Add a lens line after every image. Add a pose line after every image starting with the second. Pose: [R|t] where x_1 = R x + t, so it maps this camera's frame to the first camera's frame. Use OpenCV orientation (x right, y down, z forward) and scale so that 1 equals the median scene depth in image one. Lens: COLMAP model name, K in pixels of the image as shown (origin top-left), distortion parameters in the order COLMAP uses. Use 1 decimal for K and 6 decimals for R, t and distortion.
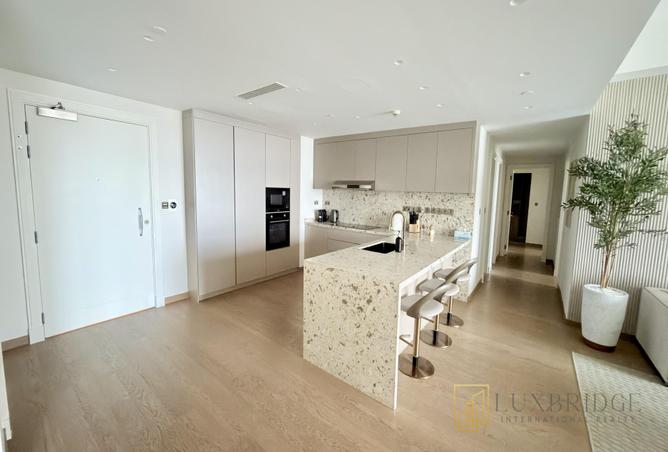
lens RADIAL K [[271.3, 0, 334.6], [0, 271.3, 210.7], [0, 0, 1]] dist [0.006914, 0.000081]
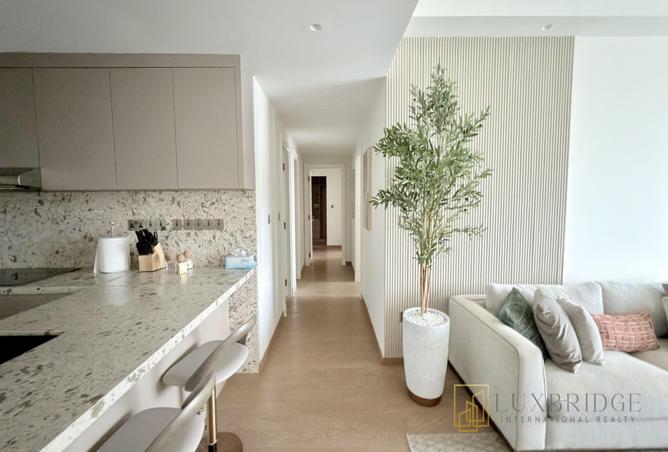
lens RADIAL K [[271.3, 0, 334.6], [0, 271.3, 210.7], [0, 0, 1]] dist [0.006914, 0.000081]
pose [[0.793088, -0.060646, 0.606081, 0.271868], [0.081876, 0.996615, -0.007416, 0.000471], [-0.603580, 0.055505, 0.795368, 0.394035]]
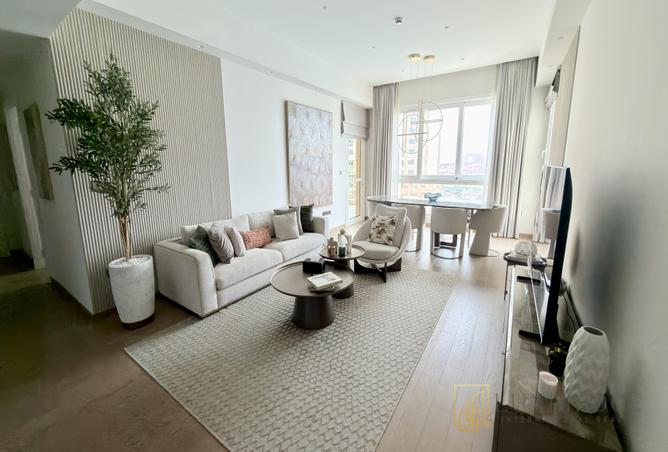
lens RADIAL K [[271.3, 0, 334.6], [0, 271.3, 210.7], [0, 0, 1]] dist [0.006914, 0.000081]
pose [[-0.033177, -0.195337, 0.980175, 0.090517], [0.093481, 0.975809, 0.197631, 0.011902], [-0.995068, 0.098185, -0.014114, 0.233976]]
